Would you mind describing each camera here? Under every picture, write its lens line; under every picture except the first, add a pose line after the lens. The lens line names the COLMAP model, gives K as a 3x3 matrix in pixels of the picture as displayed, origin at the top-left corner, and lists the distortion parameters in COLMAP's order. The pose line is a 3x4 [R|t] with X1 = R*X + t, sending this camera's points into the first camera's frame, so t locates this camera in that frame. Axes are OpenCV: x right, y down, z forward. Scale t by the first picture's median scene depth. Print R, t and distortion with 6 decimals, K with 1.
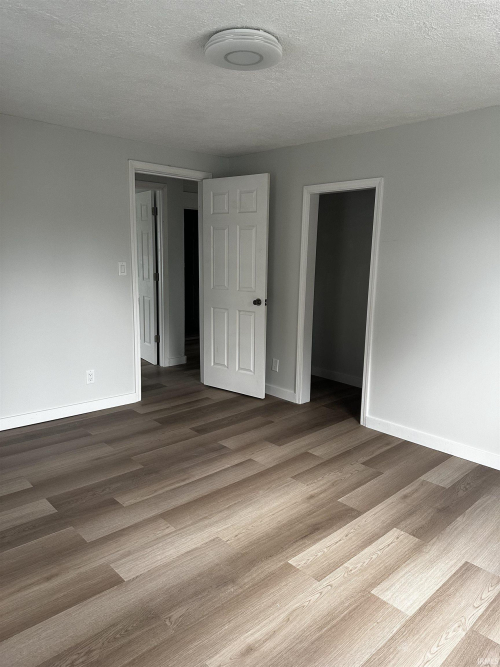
lens RADIAL K [[466.6, 0, 250.0], [0, 466.6, 333.5], [0, 0, 1]] dist [-0.002622, -0.002197]
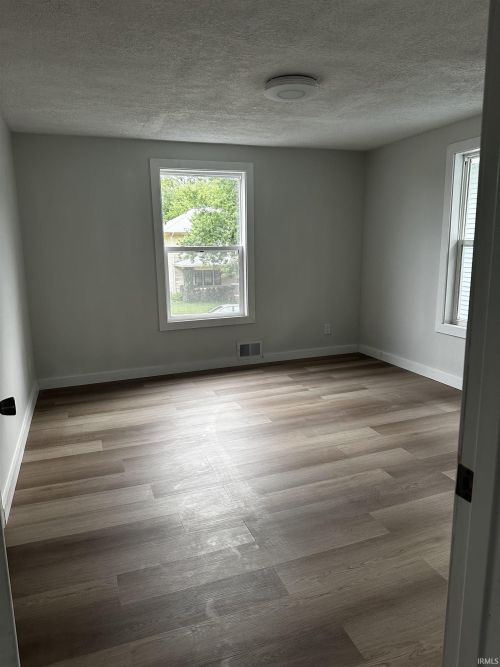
lens RADIAL K [[466.6, 0, 250.0], [0, 466.6, 333.5], [0, 0, 1]] dist [-0.002622, -0.002197]
pose [[-0.923575, -0.075593, 0.375893, -0.362599], [0.065633, 0.934733, 0.349237, -0.319536], [-0.377760, 0.347218, -0.858334, 1.890475]]
